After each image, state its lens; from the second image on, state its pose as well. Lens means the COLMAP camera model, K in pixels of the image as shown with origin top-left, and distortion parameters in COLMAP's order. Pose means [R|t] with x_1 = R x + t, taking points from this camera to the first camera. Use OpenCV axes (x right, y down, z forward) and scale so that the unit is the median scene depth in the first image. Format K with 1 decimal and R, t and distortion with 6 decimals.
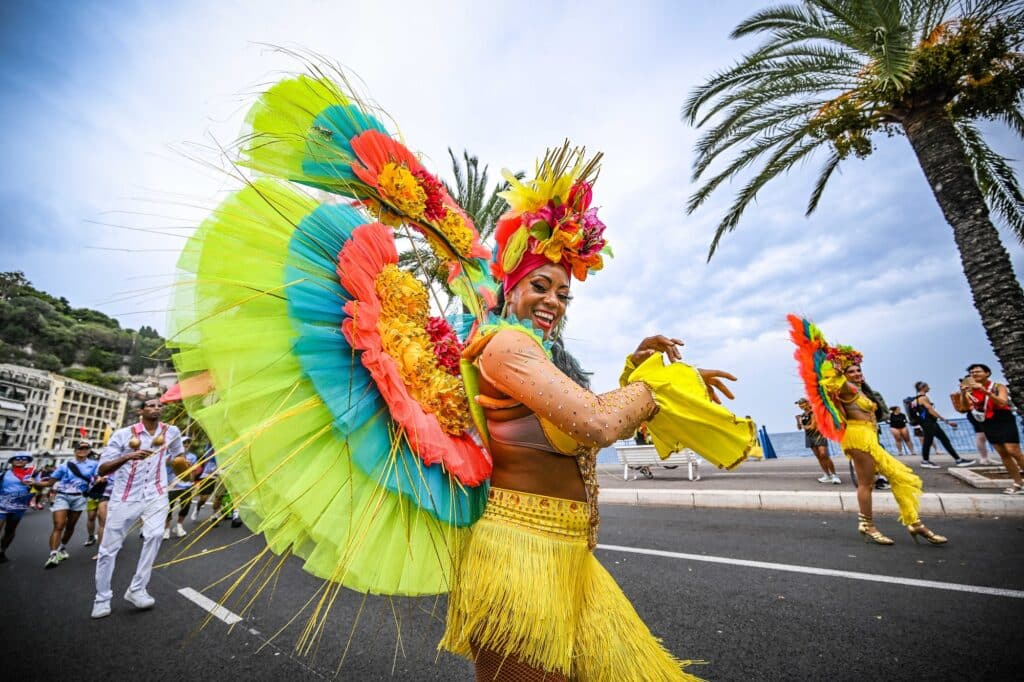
lens RADIAL K [[397.7, 0, 513.3], [0, 397.7, 339.5], [0, 0, 1]] dist [0.001332, 0.000093]
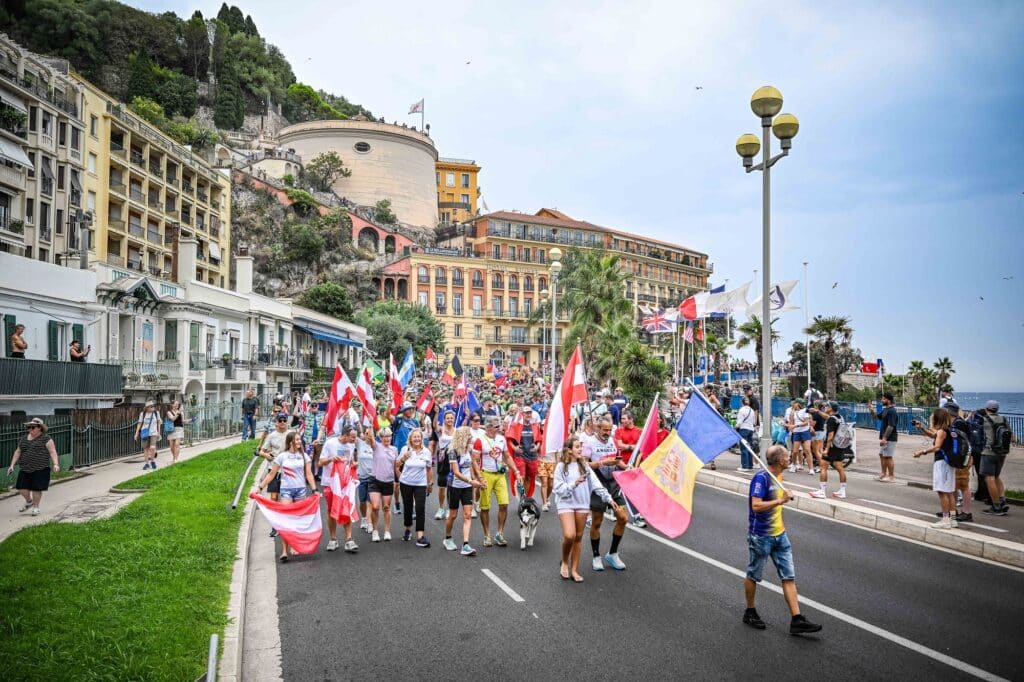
lens RADIAL K [[881.8, 0, 511.6], [0, 881.8, 342.6], [0, 0, 1]] dist [0.000390, 0.002085]
pose [[0.928576, 0.063468, -0.365675, -0.484392], [0.024124, 0.972864, 0.230116, 0.124358], [0.370357, -0.222502, 0.901847, 0.383161]]
